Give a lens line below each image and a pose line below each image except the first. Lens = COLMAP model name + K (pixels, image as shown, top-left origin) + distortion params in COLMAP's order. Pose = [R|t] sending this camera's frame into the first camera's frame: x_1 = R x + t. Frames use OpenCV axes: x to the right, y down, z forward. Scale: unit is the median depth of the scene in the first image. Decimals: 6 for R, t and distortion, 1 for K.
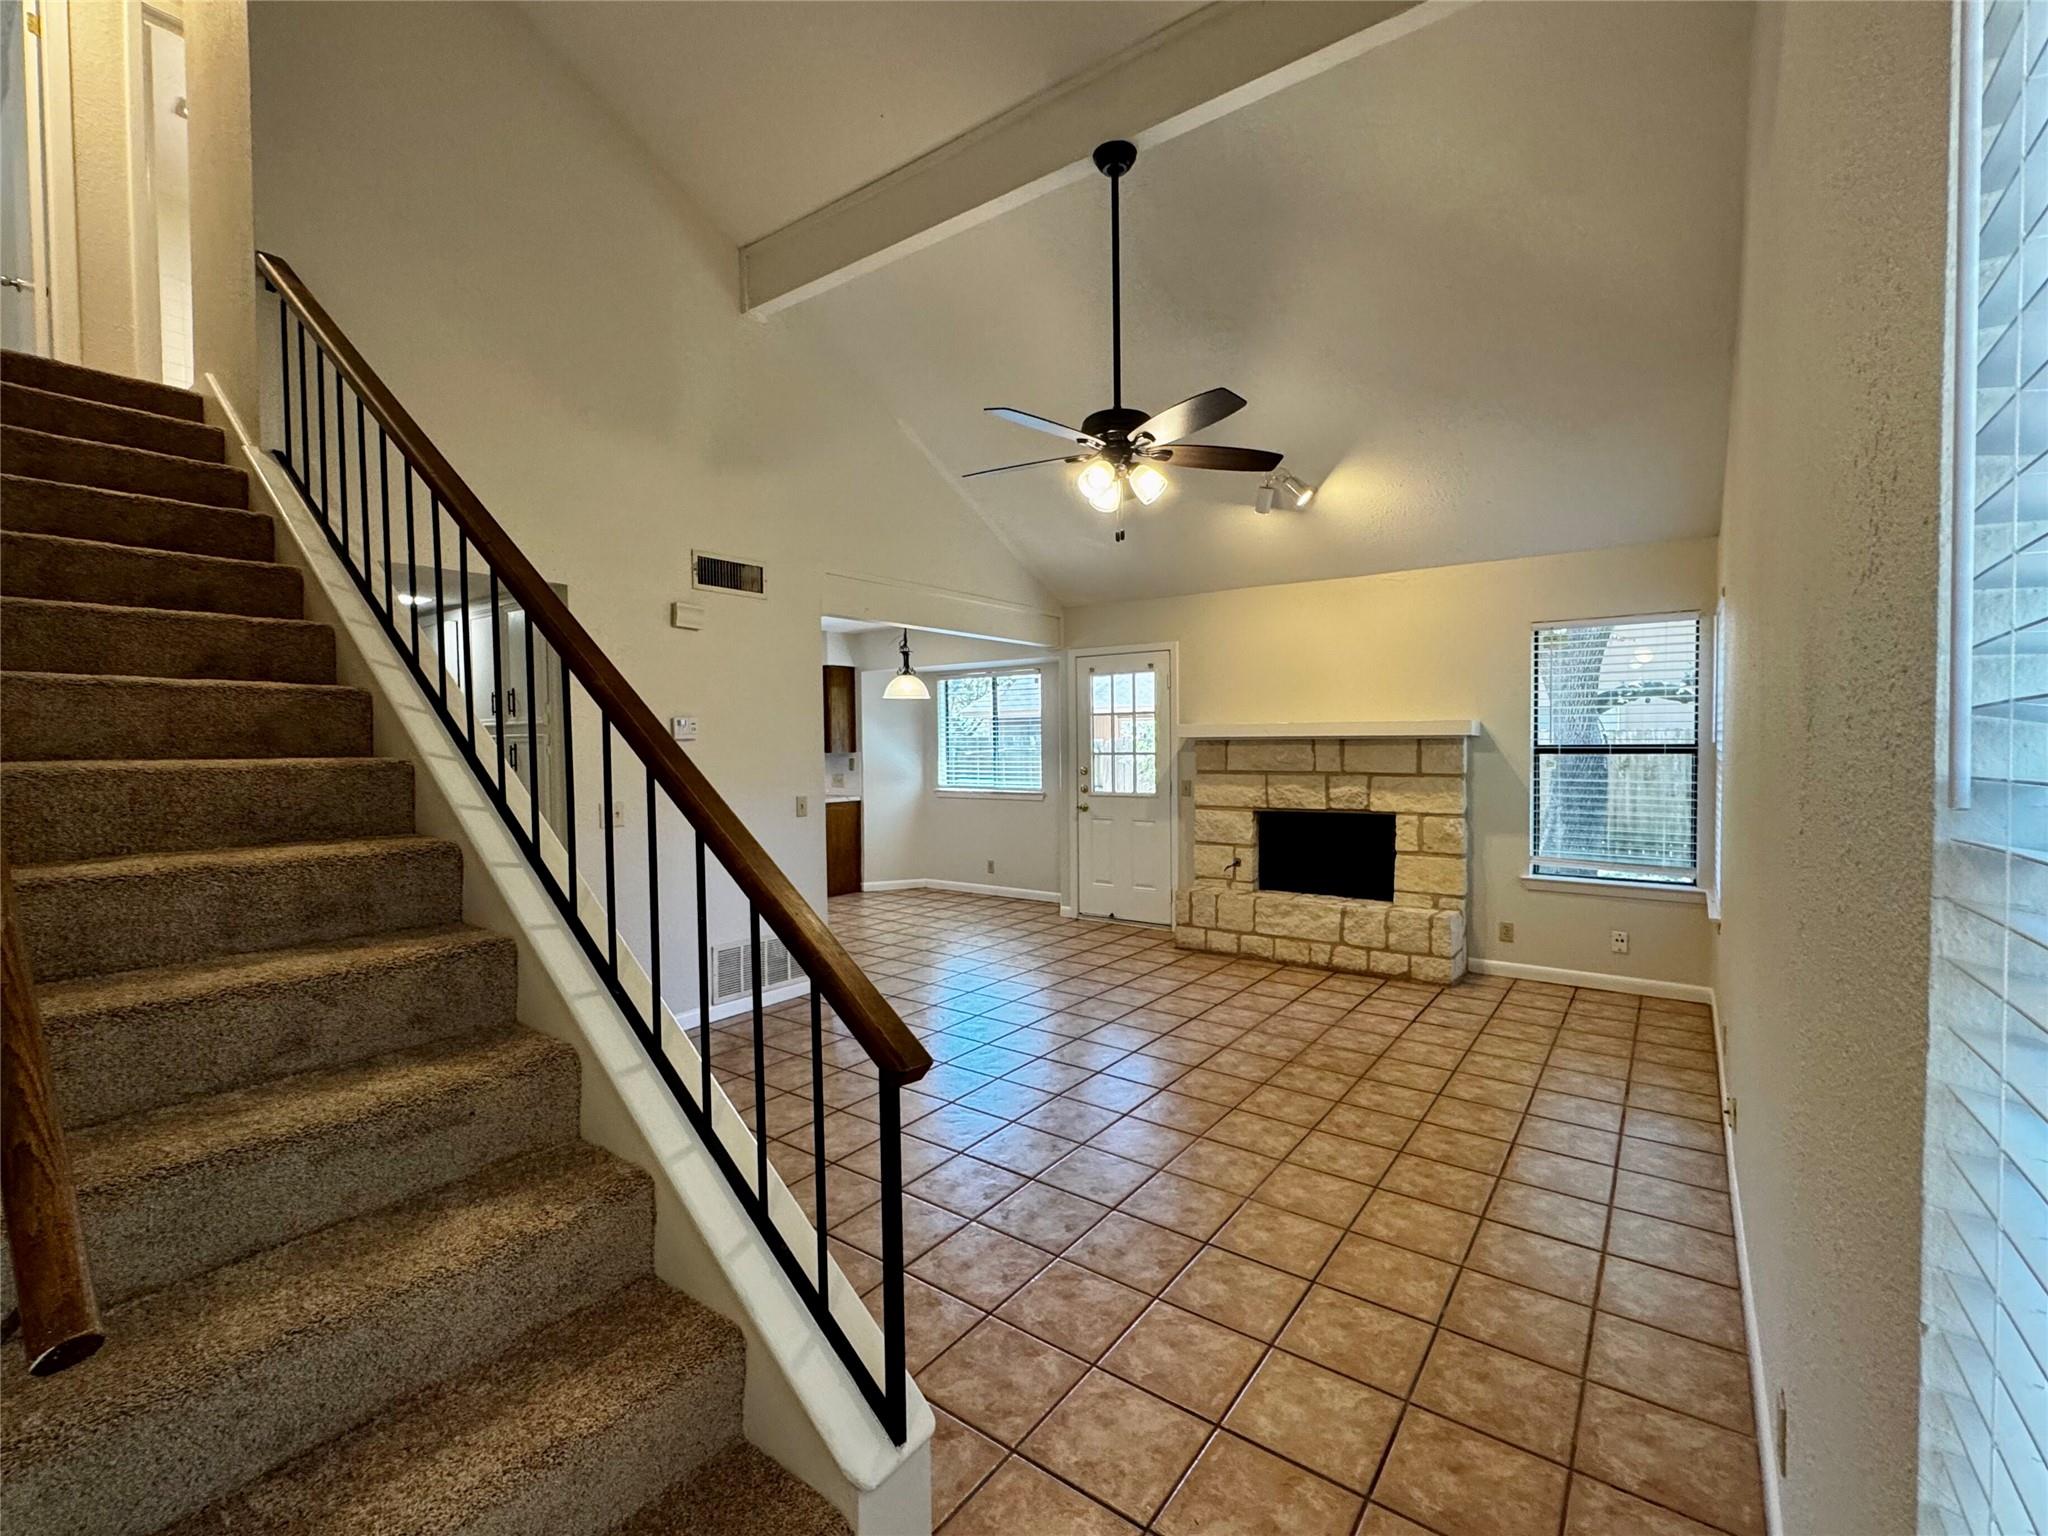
lens RADIAL K [[896.3, 0, 1024.8], [0, 896.3, 771.0], [0, 0, 1]] dist [-0.003552, -0.000177]
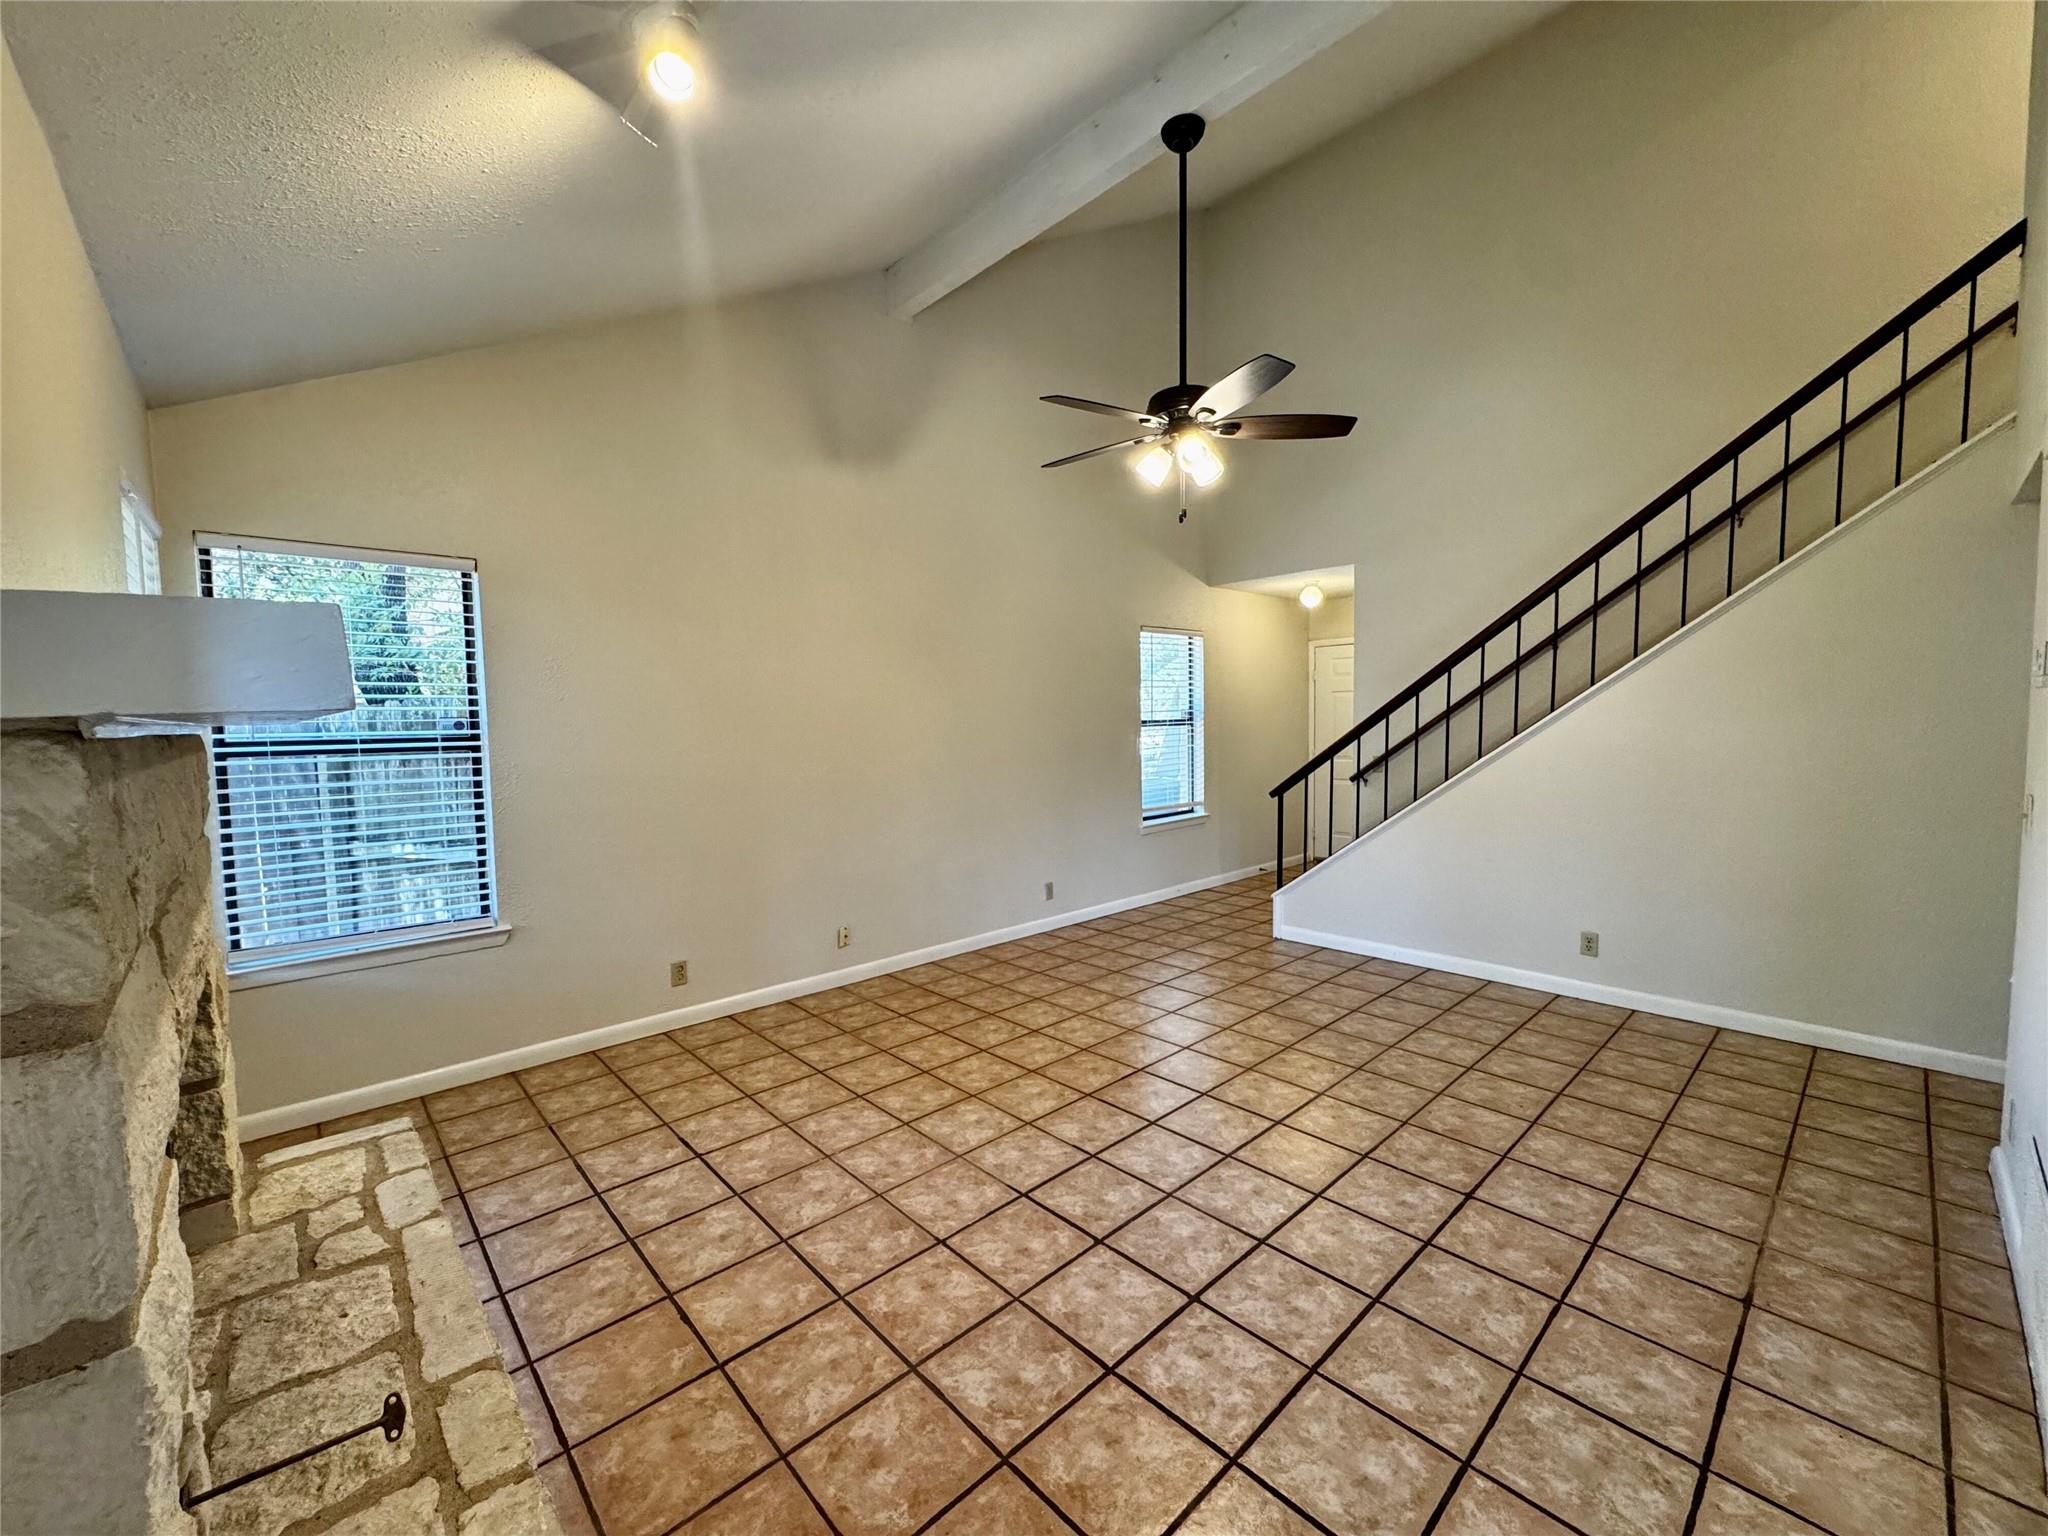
lens RADIAL K [[812.7, 0, 1016.3], [0, 812.7, 772.9], [0, 0, 1]] dist [0.002482, 0.000383]
pose [[-0.979829, 0.012037, 0.199473, 0.088788], [0.031454, 0.995032, 0.094460, -0.050083], [-0.197344, 0.098829, -0.975340, 1.575318]]
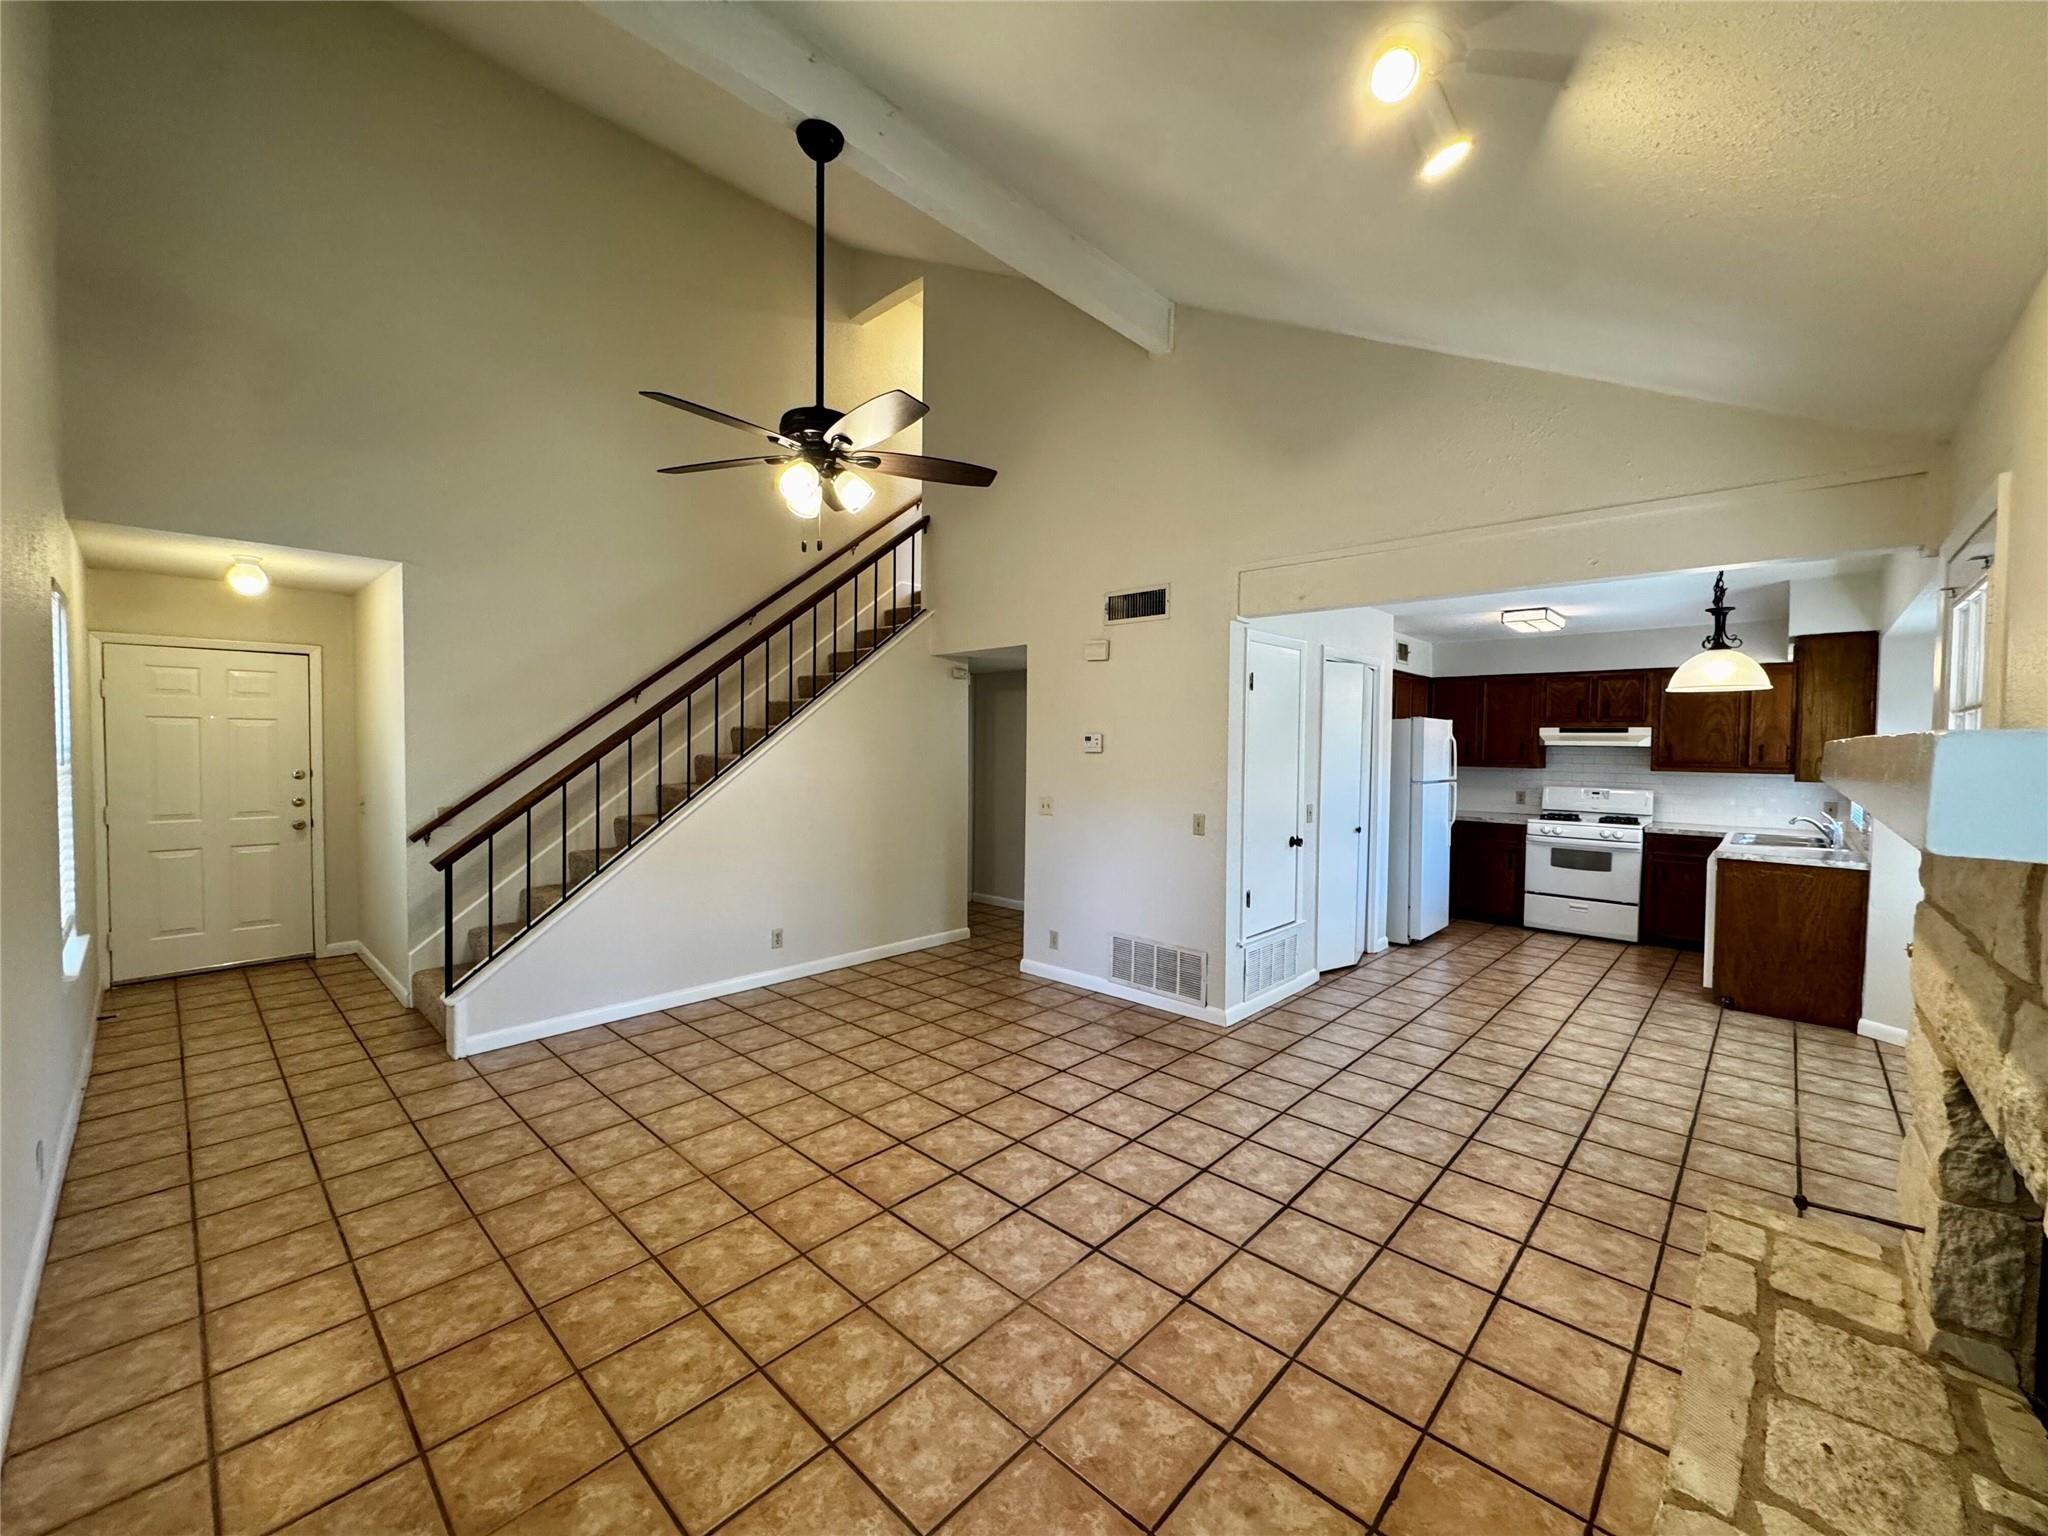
lens RADIAL K [[812.7, 0, 1022.1], [0, 812.7, 771.6], [0, 0, 1]] dist [0.002482, 0.000383]
pose [[-0.124571, 0.041909, -0.991325, 0.748253], [-0.039599, 0.998102, 0.047171, -0.062094], [0.991420, 0.045132, -0.122675, 1.060891]]
